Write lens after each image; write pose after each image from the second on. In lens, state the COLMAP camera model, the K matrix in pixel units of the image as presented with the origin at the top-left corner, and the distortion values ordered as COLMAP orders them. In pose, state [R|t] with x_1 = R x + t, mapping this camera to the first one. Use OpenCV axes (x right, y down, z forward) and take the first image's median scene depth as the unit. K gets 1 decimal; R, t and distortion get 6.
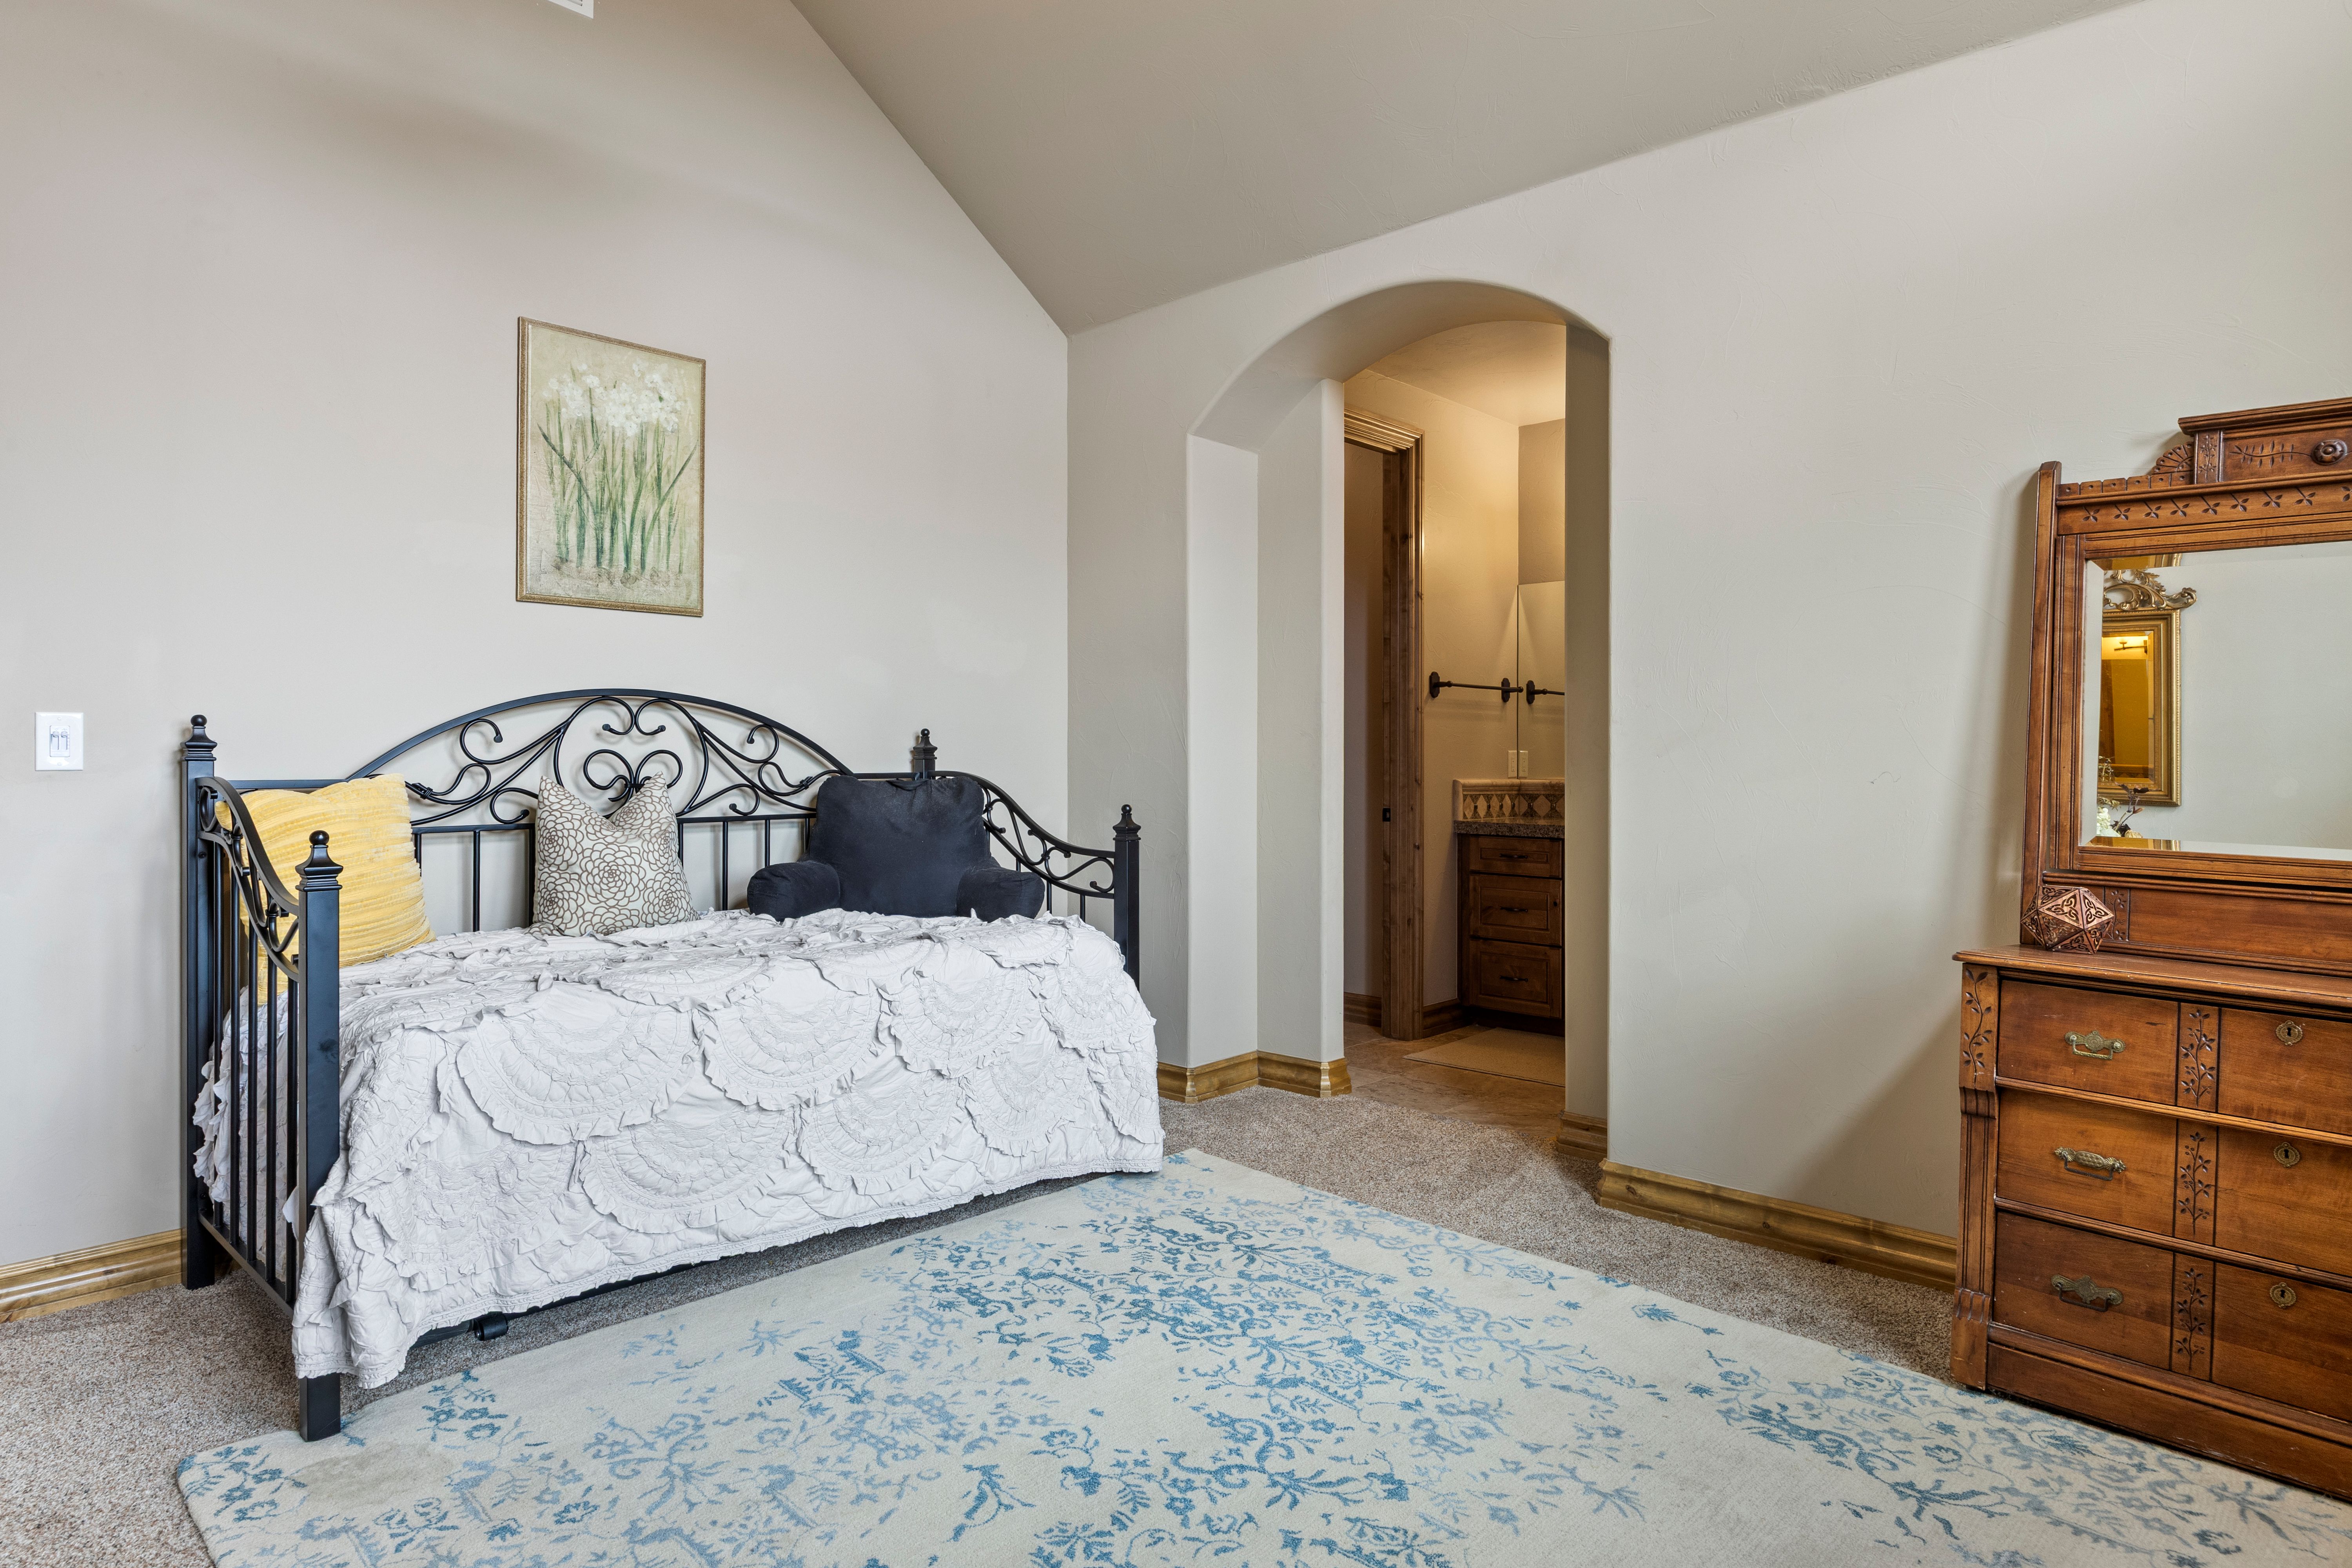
lens RADIAL K [[1300.6, 0, 1182.4], [0, 1300.6, 785.0], [0, 0, 1]] dist [-0.001615, -0.000148]
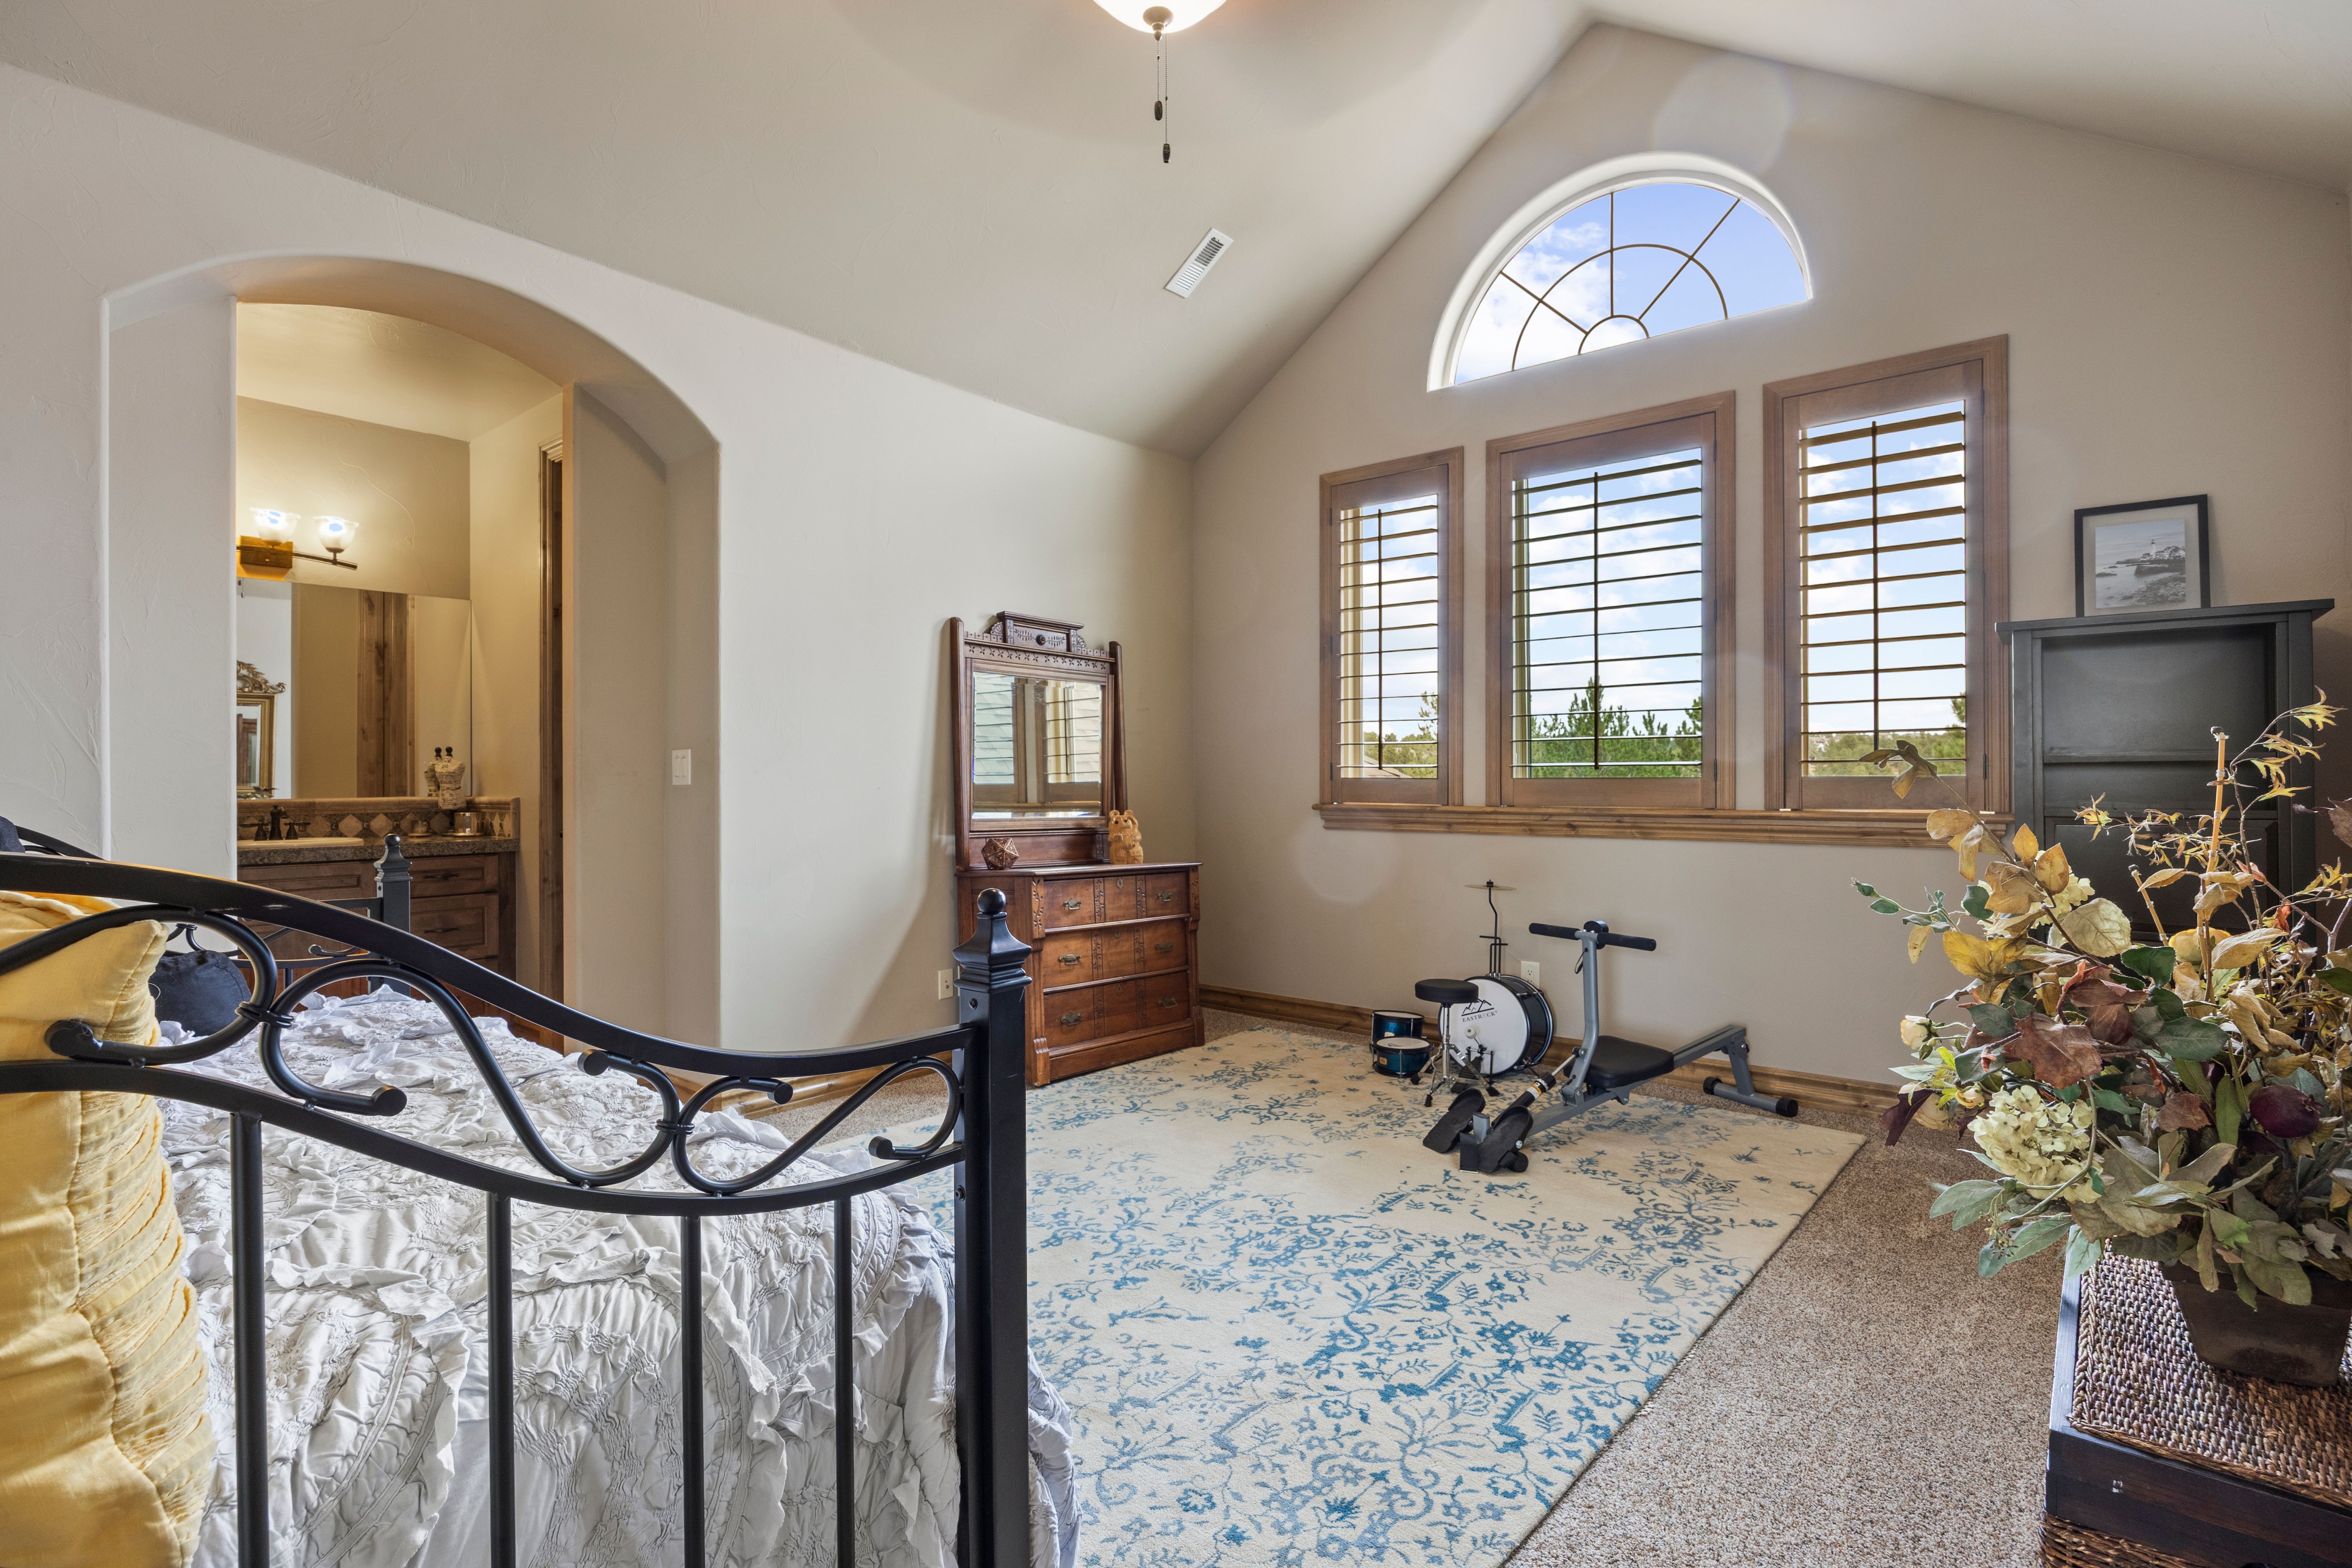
lens RADIAL K [[1124.4, 0, 1177.3], [0, 1124.4, 781.5], [0, 0, 1]] dist [0.000493, 0.000006]
pose [[-0.066341, -0.005099, 0.997784, -1.236775], [0.012132, 0.999909, 0.005917, -0.015758], [-0.997723, 0.012498, -0.066273, 0.974683]]
